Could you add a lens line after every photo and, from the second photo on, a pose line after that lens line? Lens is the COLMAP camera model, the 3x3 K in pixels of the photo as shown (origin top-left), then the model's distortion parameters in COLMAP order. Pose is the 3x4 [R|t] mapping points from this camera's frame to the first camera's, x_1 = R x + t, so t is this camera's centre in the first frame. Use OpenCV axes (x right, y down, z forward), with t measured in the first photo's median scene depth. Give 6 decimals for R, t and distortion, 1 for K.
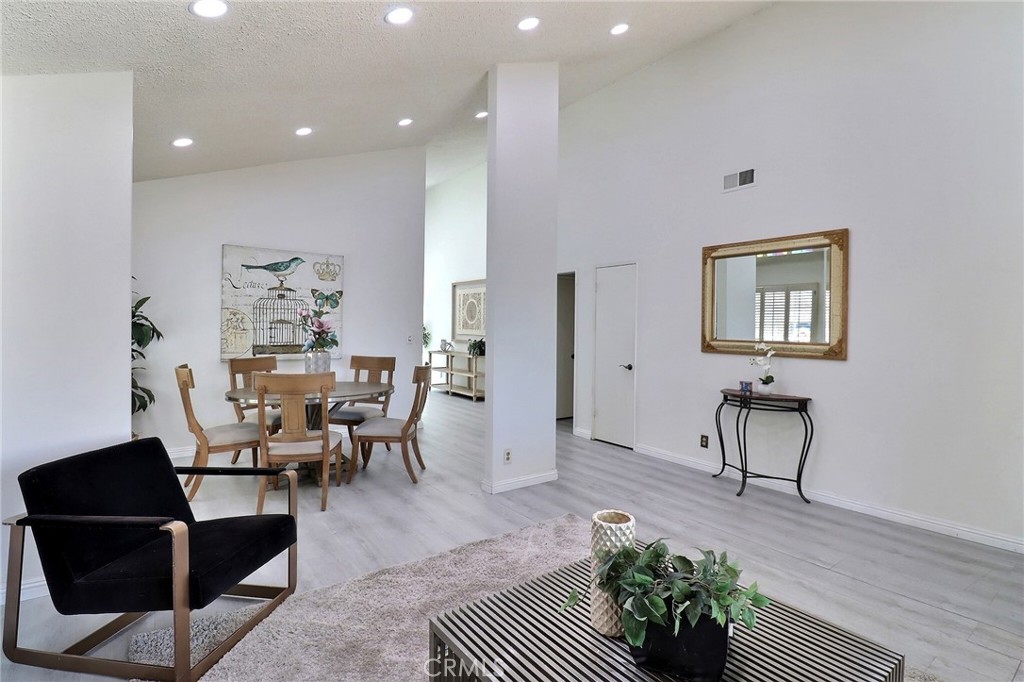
lens RADIAL K [[497.7, 0, 542.3], [0, 497.7, 327.0], [0, 0, 1]] dist [0.003680, -0.012744]
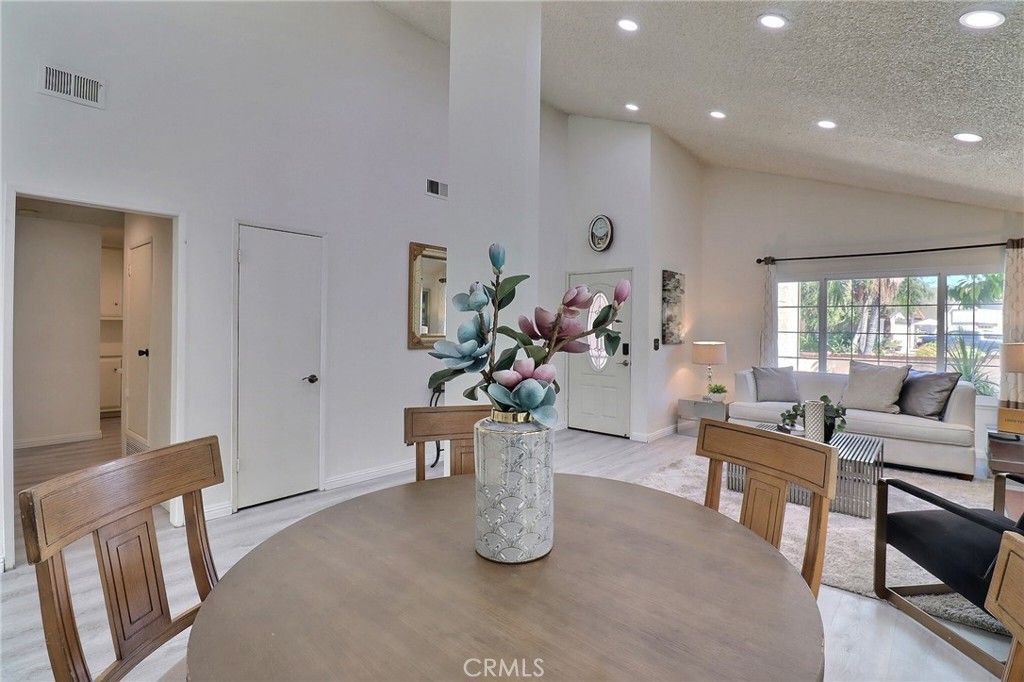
lens RADIAL K [[491.5, 0, 540.1], [0, 491.5, 327.8], [0, 0, 1]] dist [0.002884, -0.013326]
pose [[-0.210388, -0.018330, 0.977446, -0.597033], [-0.014598, 0.999772, 0.015607, -0.009200], [-0.977509, -0.010985, -0.210607, 0.844986]]
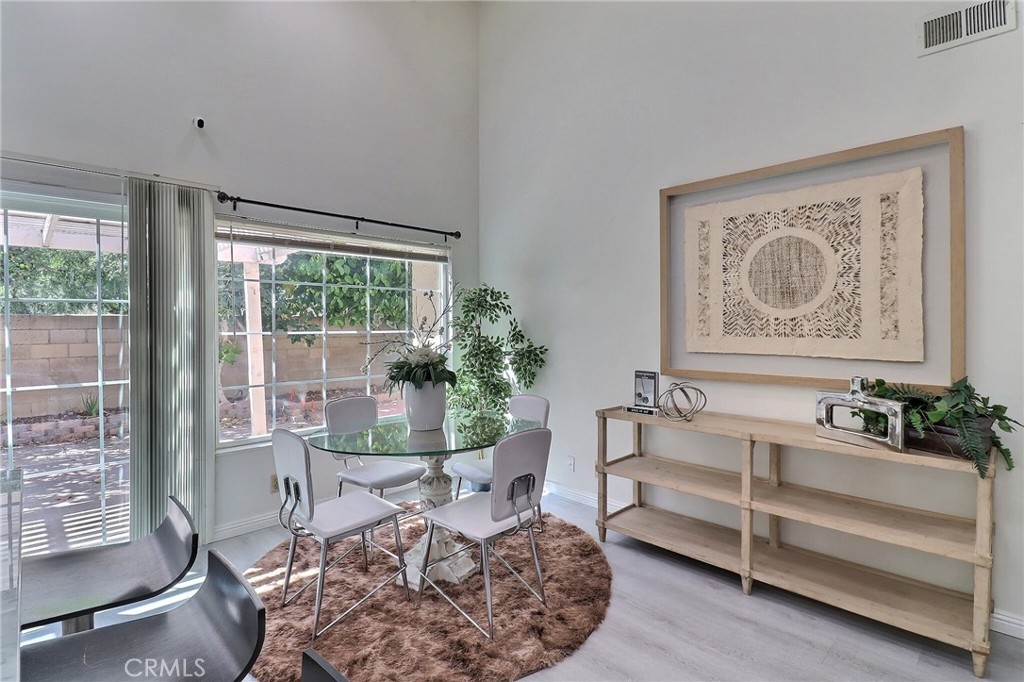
lens RADIAL K [[495.8, 0, 536.6], [0, 495.8, 328.5], [0, 0, 1]] dist [0.001770, -0.013735]
pose [[0.990678, -0.017998, 0.135032, -0.576739], [0.017353, 0.999832, 0.005954, -0.007308], [-0.135117, -0.003555, 0.990823, 1.336800]]
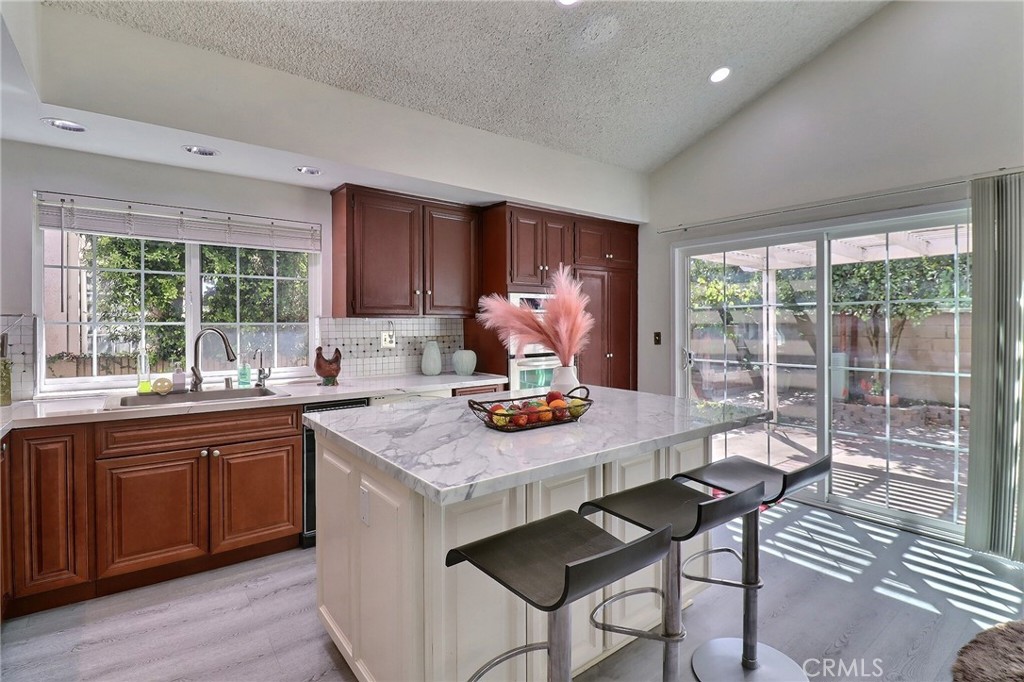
lens RADIAL K [[495.8, 0, 536.6], [0, 495.8, 328.5], [0, 0, 1]] dist [0.001770, -0.013735]
pose [[0.011906, -0.001184, -0.999928, -0.402394], [-0.003898, 0.999992, -0.001230, -0.004990], [0.999922, 0.003912, 0.011901, 1.417824]]
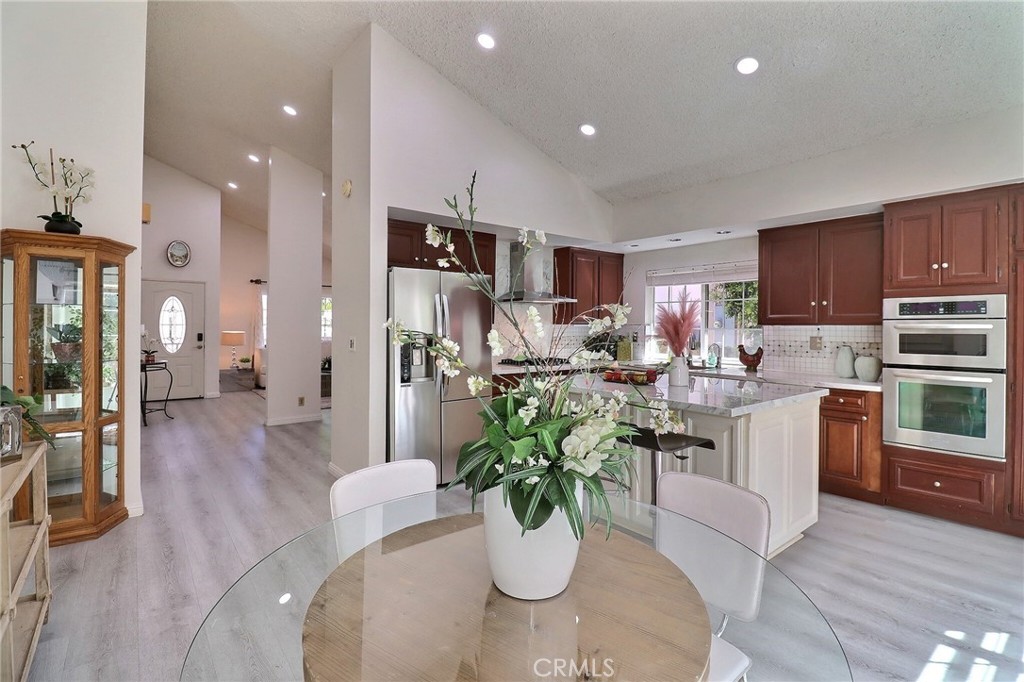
lens RADIAL K [[486.0, 0, 537.8], [0, 486.0, 327.4], [0, 0, 1]] dist [0.001502, -0.013933]
pose [[-0.999385, -0.022153, -0.027175, -0.615728], [-0.022258, 0.999746, 0.003561, -0.009074], [0.027090, 0.004164, -0.999624, 2.040715]]
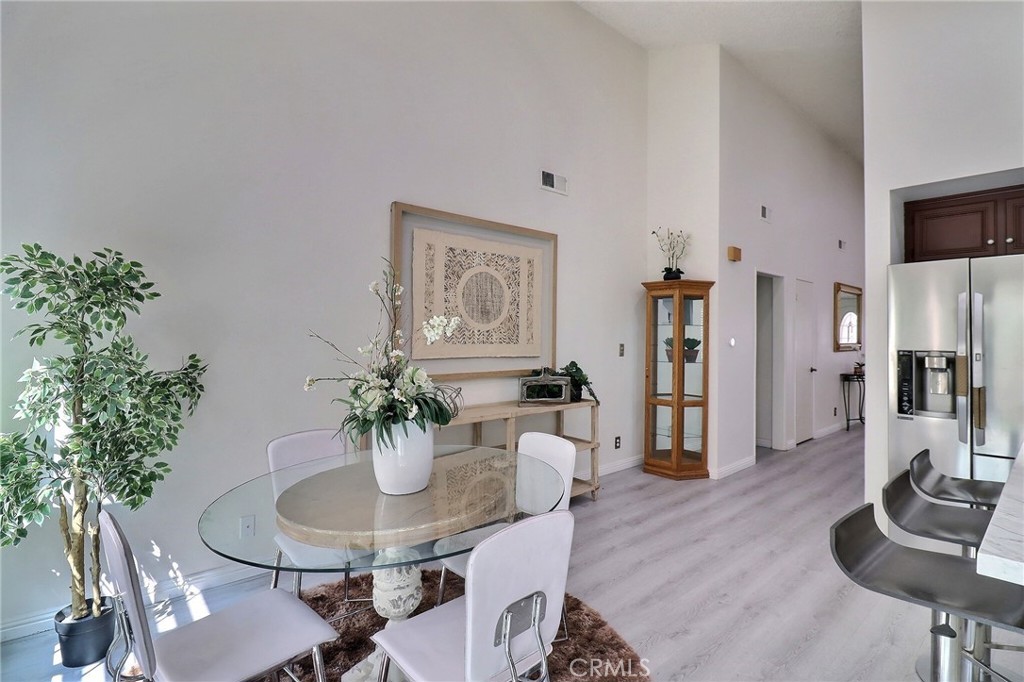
lens RADIAL K [[486.0, 0, 537.8], [0, 486.0, 327.4], [0, 0, 1]] dist [0.001502, -0.013933]
pose [[-0.067743, 0.000821, 0.997702, -0.951957], [-0.007347, 0.999972, -0.001322, -0.014390], [-0.997676, -0.007420, -0.067735, 1.773106]]
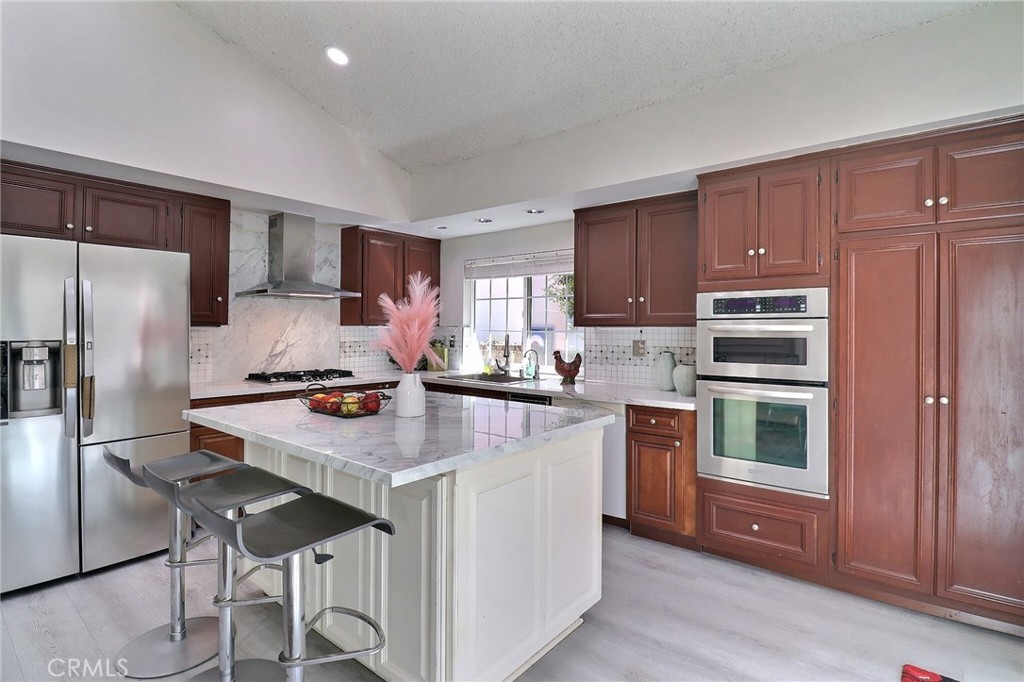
lens RADIAL K [[497.7, 0, 542.3], [0, 497.7, 327.0], [0, 0, 1]] dist [0.003680, -0.012744]
pose [[-0.970604, -0.021882, -0.239687, -0.813654], [-0.021109, 0.999760, -0.005790, -0.013108], [0.239756, -0.000561, -0.970833, 1.875992]]
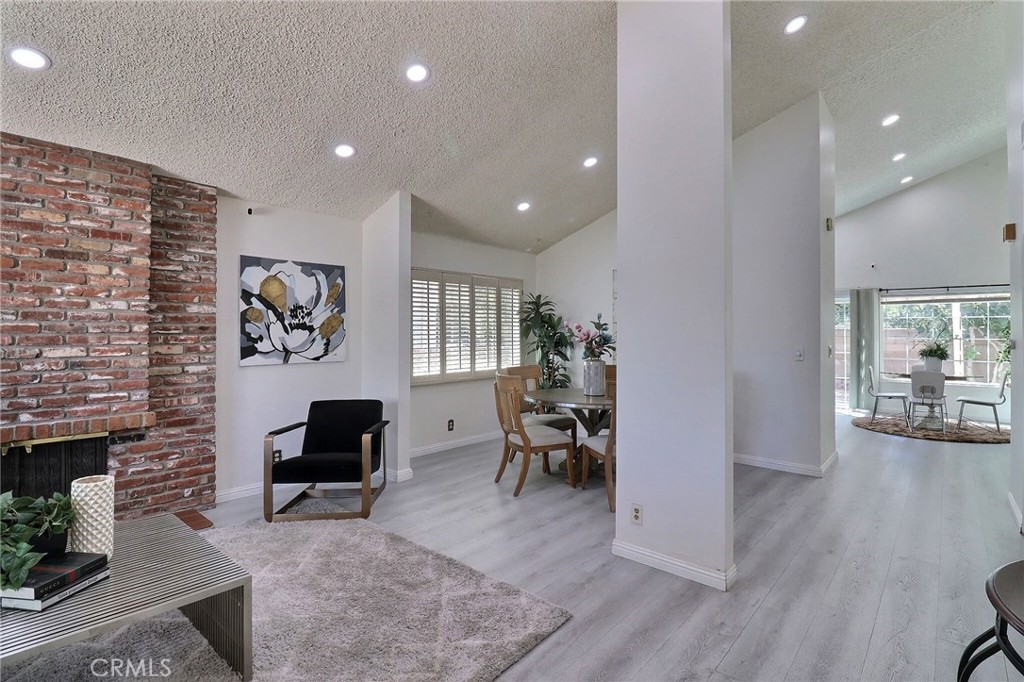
lens RADIAL K [[495.8, 0, 536.6], [0, 495.8, 328.5], [0, 0, 1]] dist [0.001770, -0.013735]
pose [[0.205171, -0.022223, -0.978474, 0.469538], [-0.001883, 0.999731, -0.023101, 0.004027], [0.978724, 0.006582, 0.205074, 0.536216]]
